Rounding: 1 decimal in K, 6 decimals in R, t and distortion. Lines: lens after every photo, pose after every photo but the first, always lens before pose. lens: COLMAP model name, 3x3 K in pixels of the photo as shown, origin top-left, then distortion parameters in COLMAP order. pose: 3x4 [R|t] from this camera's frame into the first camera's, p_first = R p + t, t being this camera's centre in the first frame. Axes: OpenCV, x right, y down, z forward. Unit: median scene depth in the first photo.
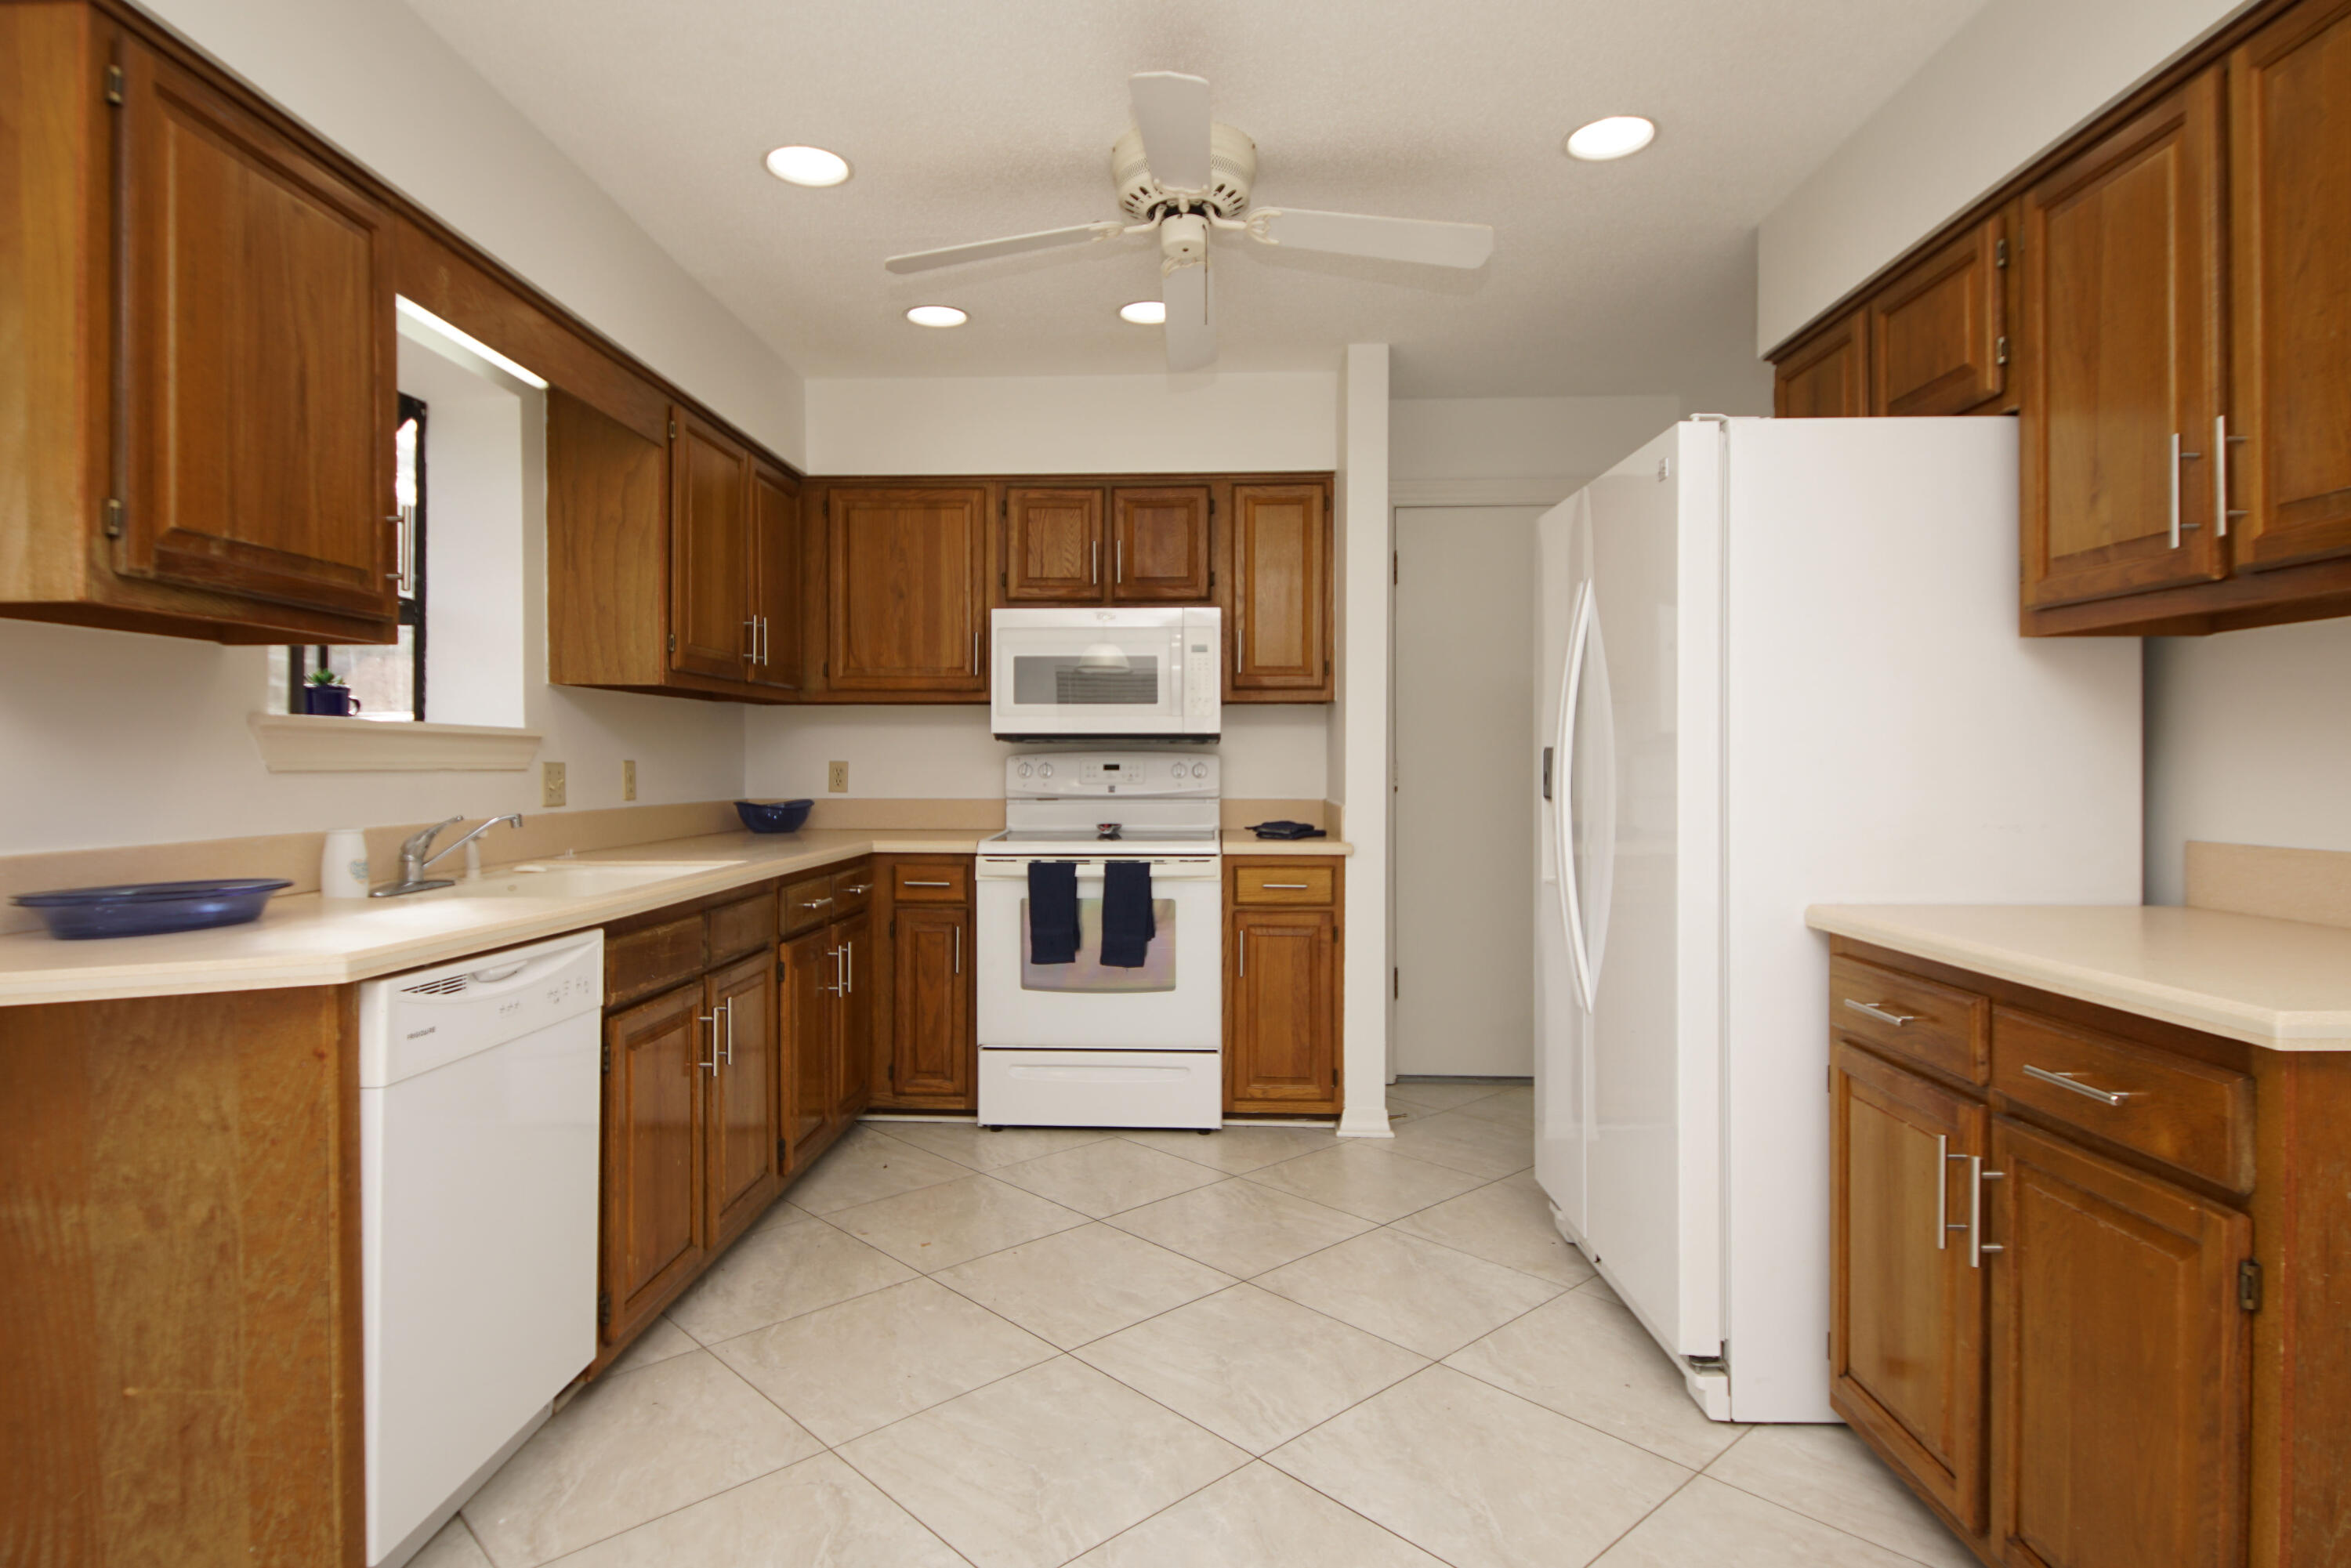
lens RADIAL K [[1264.0, 0, 1153.8], [0, 1264.0, 768.2], [0, 0, 1]] dist [0.034612, -0.029331]
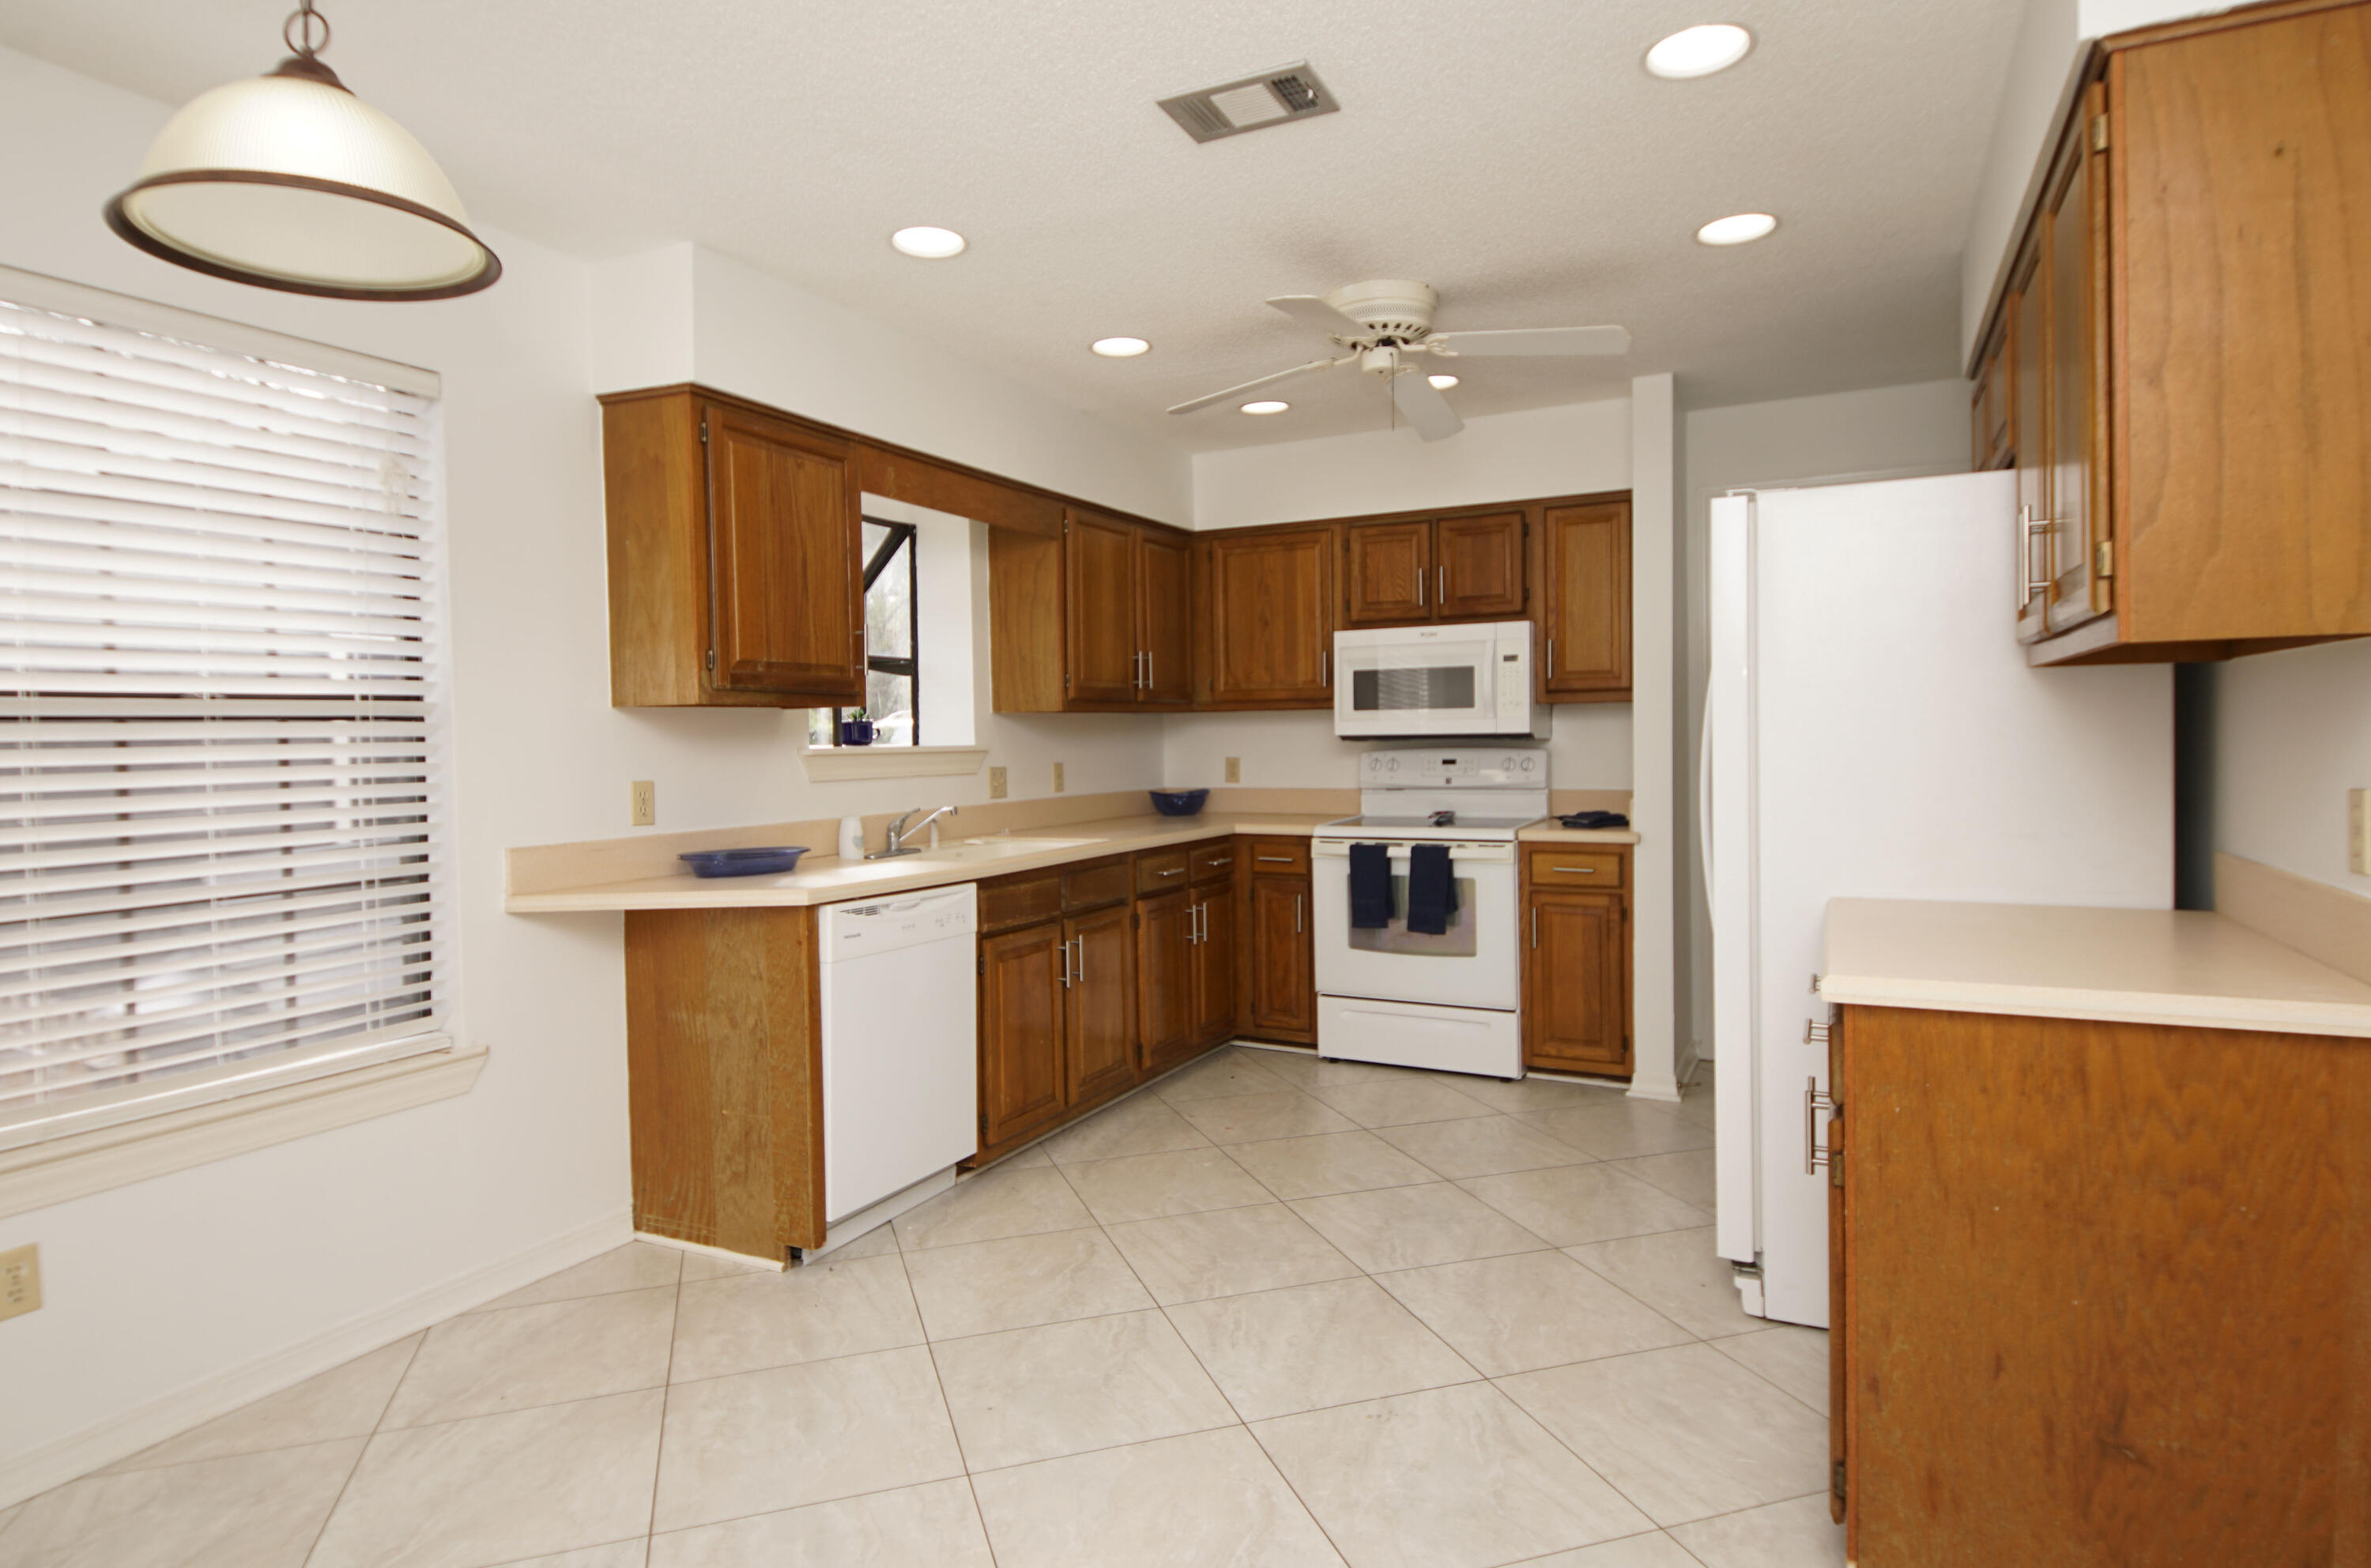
lens RADIAL K [[1316.6, 0, 1159.6], [0, 1316.6, 769.4], [0, 0, 1]] dist [0.035076, -0.017066]
pose [[0.906375, -0.002961, -0.422464, 0.465894], [0.013591, 0.999662, 0.022152, -0.047752], [0.422255, -0.025820, 0.906109, -0.381635]]
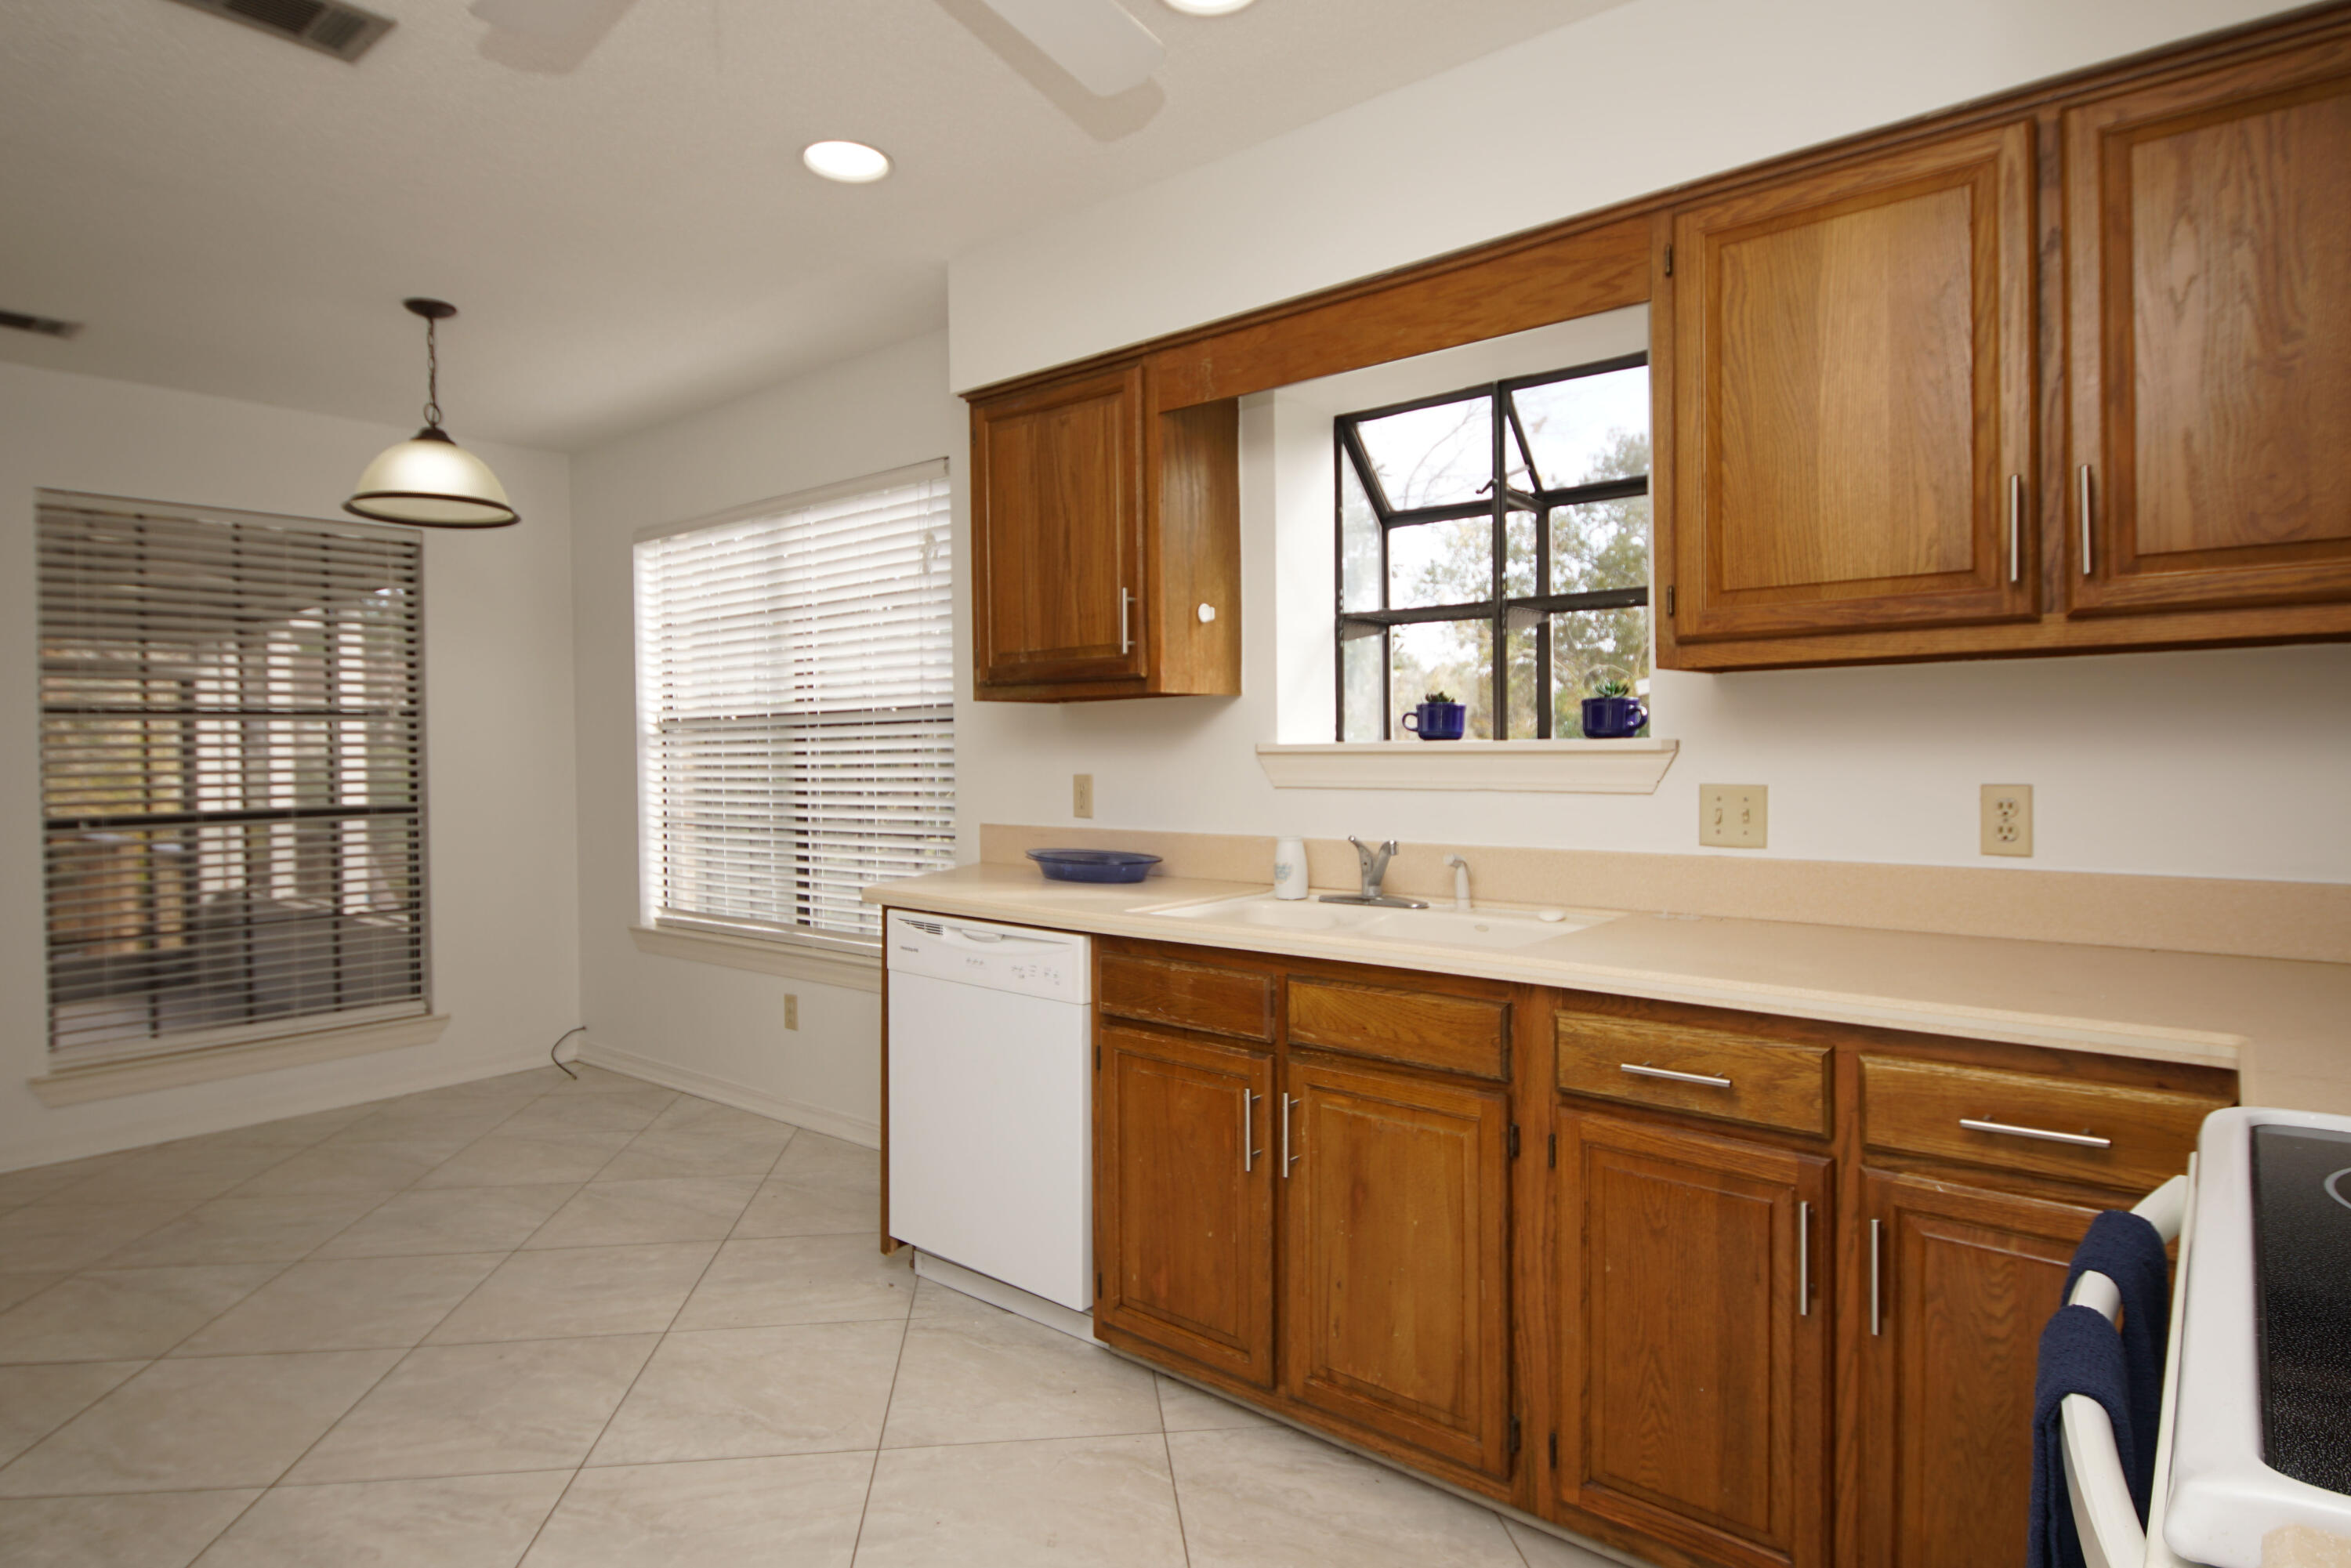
lens RADIAL K [[1264.0, 0, 1154.1], [0, 1264.0, 765.6], [0, 0, 1]] dist [0.034612, -0.029331]
pose [[-0.618676, 0.016745, -0.785468, 0.403939], [0.010906, 0.999860, 0.012726, -0.037312], [0.785571, -0.000693, -0.618771, 1.755495]]
